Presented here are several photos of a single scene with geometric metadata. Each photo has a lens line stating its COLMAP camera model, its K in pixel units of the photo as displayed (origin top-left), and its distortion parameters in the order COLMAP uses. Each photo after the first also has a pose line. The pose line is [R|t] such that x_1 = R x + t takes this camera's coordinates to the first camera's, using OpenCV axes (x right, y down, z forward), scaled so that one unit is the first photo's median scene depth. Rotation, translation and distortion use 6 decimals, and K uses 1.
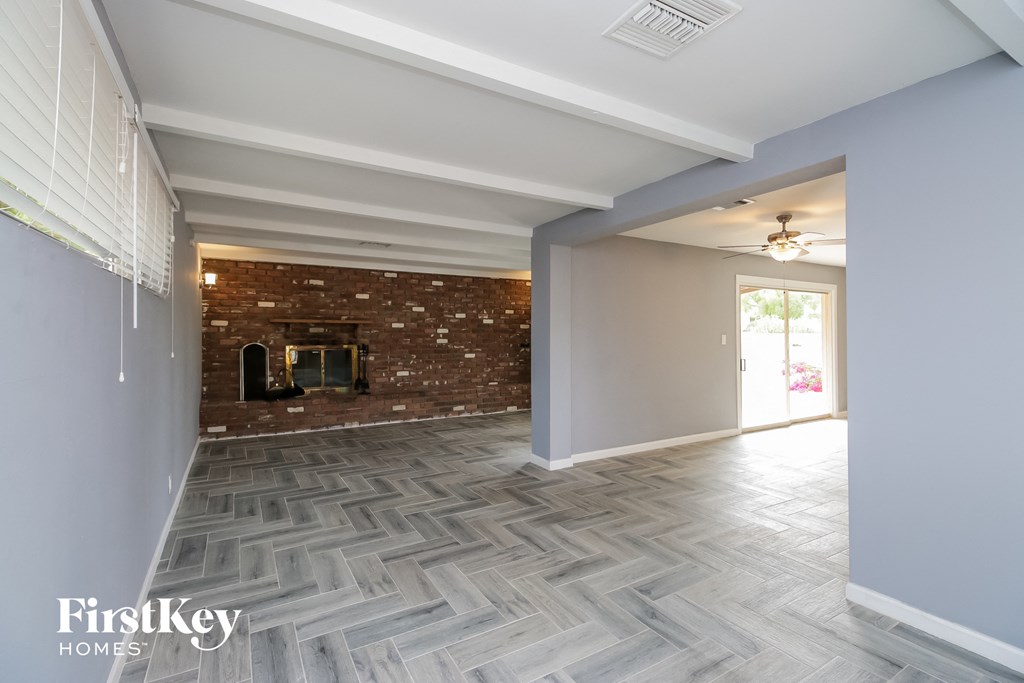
lens RADIAL K [[470.4, 0, 512.1], [0, 470.4, 332.8], [0, 0, 1]] dist [0.000152, -0.000140]
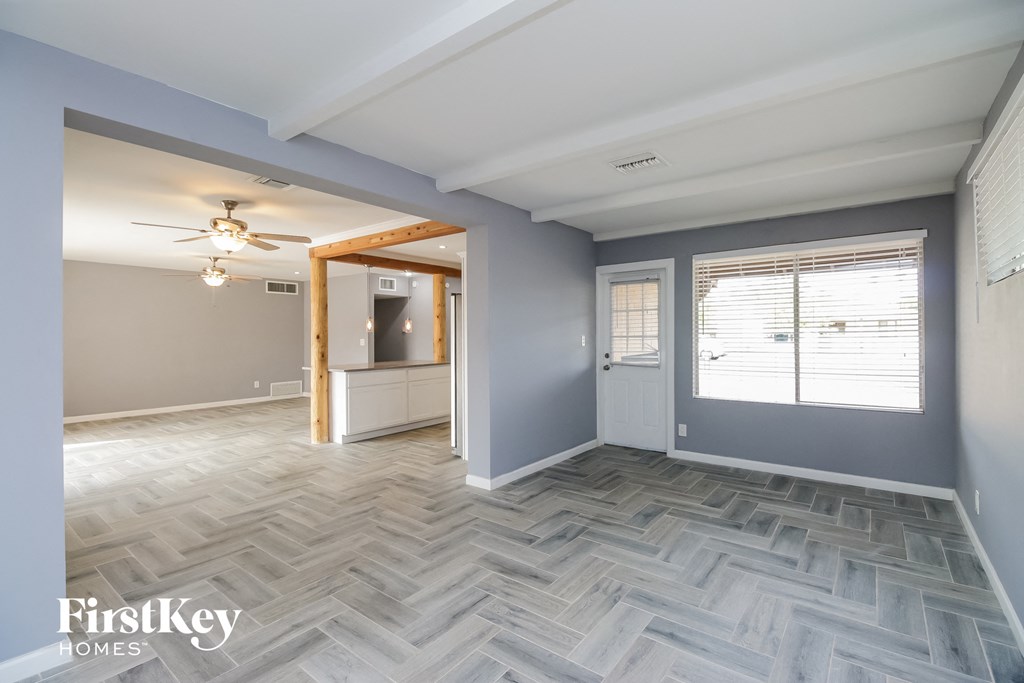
lens RADIAL K [[470.4, 0, 512.1], [0, 470.4, 332.8], [0, 0, 1]] dist [0.000152, -0.000140]
pose [[-0.375263, 0.003976, 0.926910, -0.788219], [-0.002703, 0.999982, -0.005384, 0.012403], [-0.926914, -0.004526, -0.375246, 1.415949]]
